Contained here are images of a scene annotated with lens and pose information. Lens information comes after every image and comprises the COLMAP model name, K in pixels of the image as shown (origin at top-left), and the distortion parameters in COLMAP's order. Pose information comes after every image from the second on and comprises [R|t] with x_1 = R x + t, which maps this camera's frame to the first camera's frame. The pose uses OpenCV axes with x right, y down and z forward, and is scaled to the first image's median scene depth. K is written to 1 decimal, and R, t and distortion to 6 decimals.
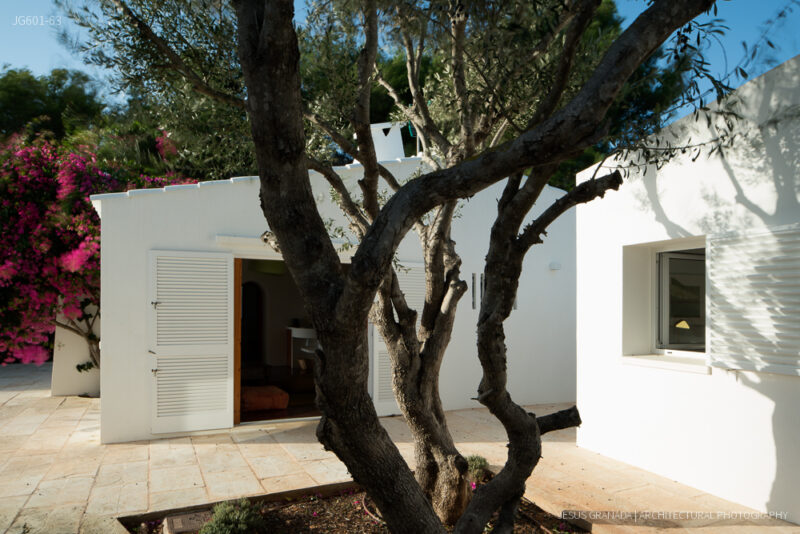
lens RADIAL K [[520.4, 0, 413.0], [0, 520.4, 290.7], [0, 0, 1]] dist [0.008787, -0.019226]
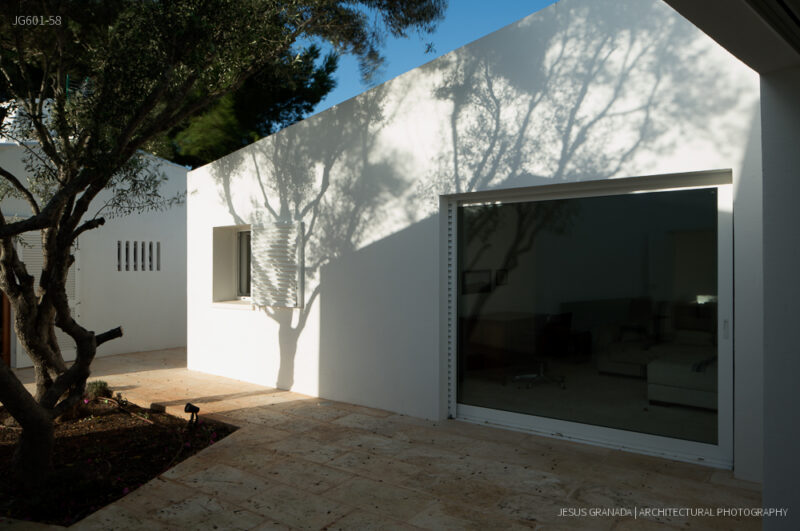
lens RADIAL K [[520.4, 0, 369.5], [0, 520.4, 250.9], [0, 0, 1]] dist [0.008787, -0.019226]
pose [[0.886112, -0.001563, 0.463468, 0.144595], [-0.000520, 0.999990, 0.004366, -0.034628], [-0.463470, -0.004109, 0.886103, -0.646595]]
